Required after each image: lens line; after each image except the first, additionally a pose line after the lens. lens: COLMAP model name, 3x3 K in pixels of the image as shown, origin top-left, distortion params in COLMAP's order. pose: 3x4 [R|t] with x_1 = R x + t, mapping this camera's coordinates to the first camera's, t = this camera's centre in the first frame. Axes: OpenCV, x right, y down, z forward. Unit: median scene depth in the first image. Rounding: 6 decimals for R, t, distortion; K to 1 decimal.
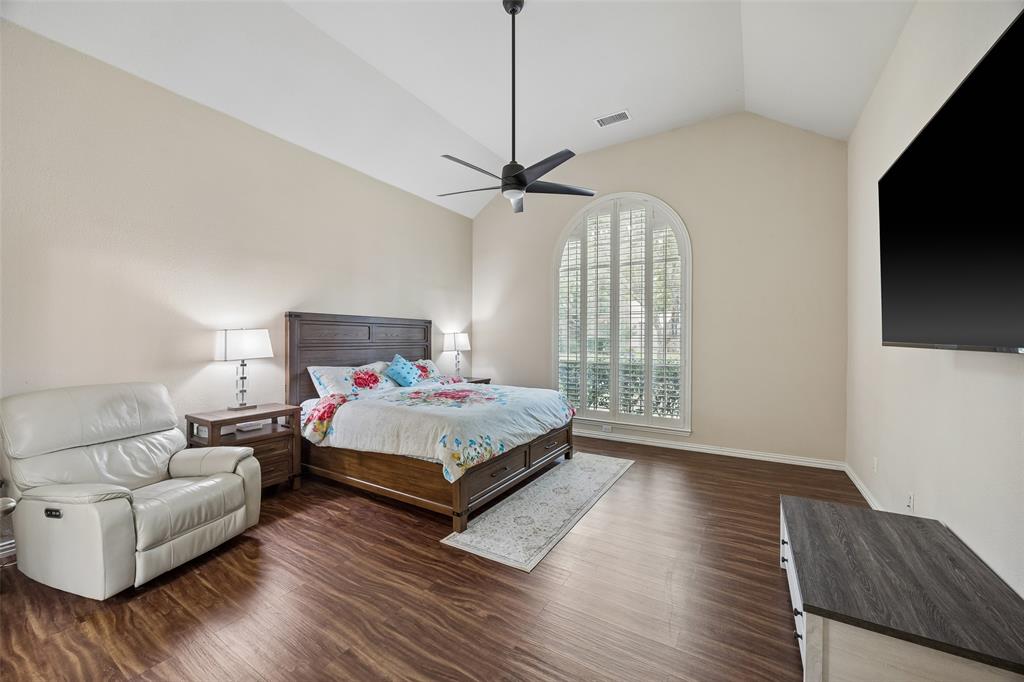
lens RADIAL K [[387.7, 0, 518.0], [0, 387.7, 343.7], [0, 0, 1]] dist [-0.003757, -0.000240]
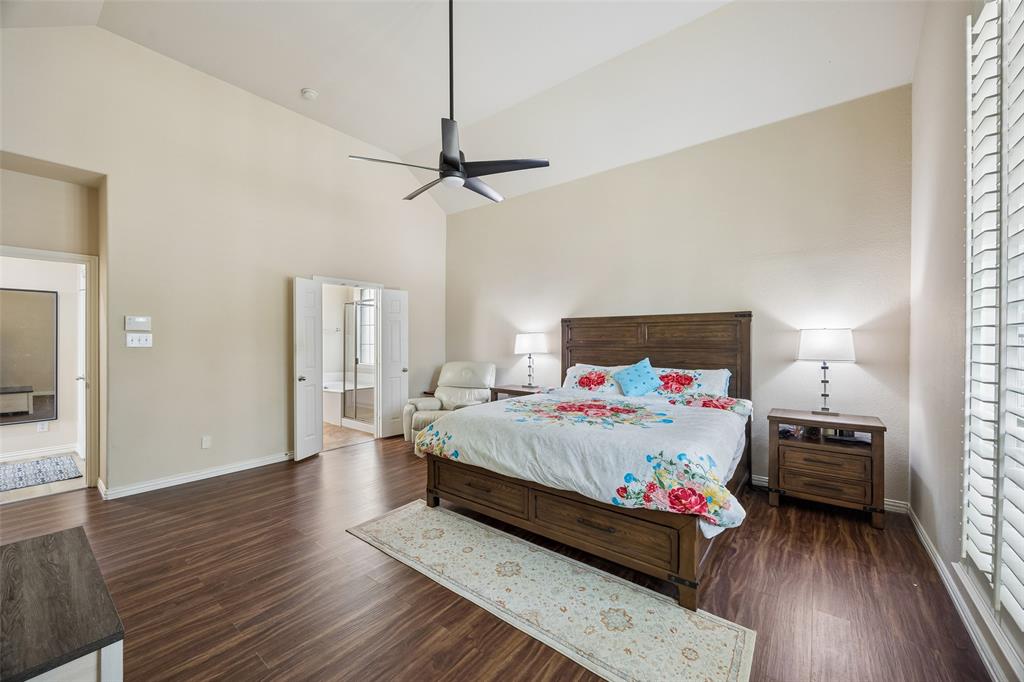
lens RADIAL K [[387.7, 0, 512.4], [0, 387.7, 338.9], [0, 0, 1]] dist [-0.003757, -0.000240]
pose [[-0.120297, -0.001394, -0.992737, 0.722802], [-0.007216, 0.999974, -0.000529, -0.015025], [0.992712, 0.007100, -0.120304, 1.013069]]
